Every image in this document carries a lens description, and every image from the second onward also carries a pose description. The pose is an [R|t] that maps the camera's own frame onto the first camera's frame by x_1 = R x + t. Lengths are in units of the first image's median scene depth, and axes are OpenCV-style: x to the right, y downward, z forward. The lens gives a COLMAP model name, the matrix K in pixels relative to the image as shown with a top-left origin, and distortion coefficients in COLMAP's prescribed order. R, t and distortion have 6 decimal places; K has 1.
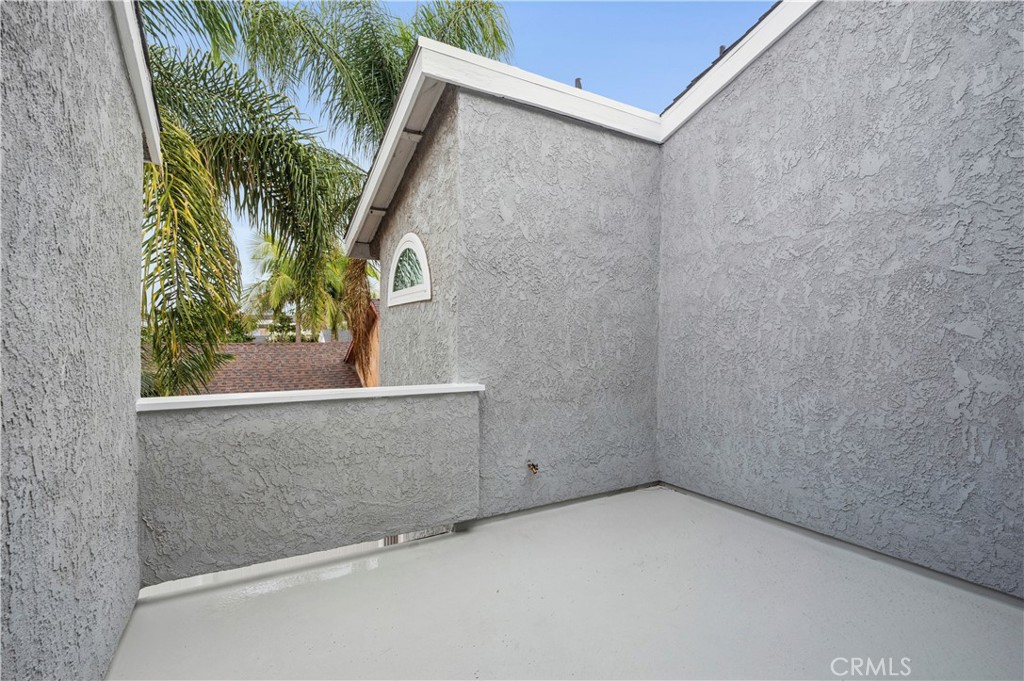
lens RADIAL K [[468.1, 0, 513.6], [0, 468.1, 348.2], [0, 0, 1]] dist [0.001311, 0.000185]
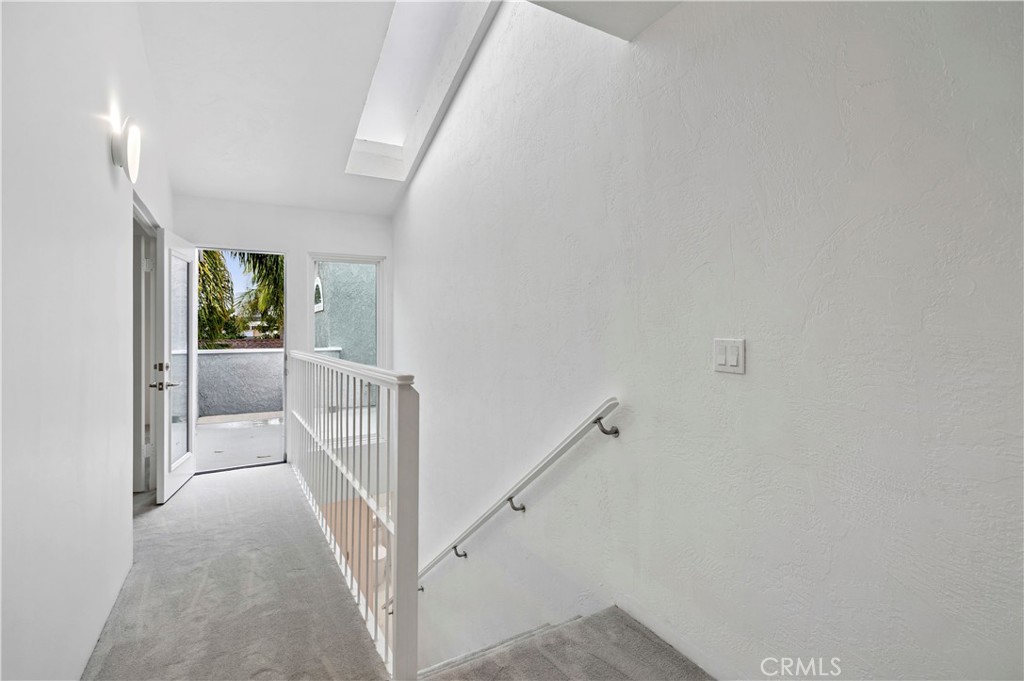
lens RADIAL K [[473.7, 0, 515.2], [0, 473.7, 336.1], [0, 0, 1]] dist [0.003617, 0.000300]
pose [[0.999845, -0.015994, 0.007426, 0.182875], [0.016151, 0.999634, -0.021693, 0.020431], [-0.007076, 0.021810, 0.999737, -0.314612]]
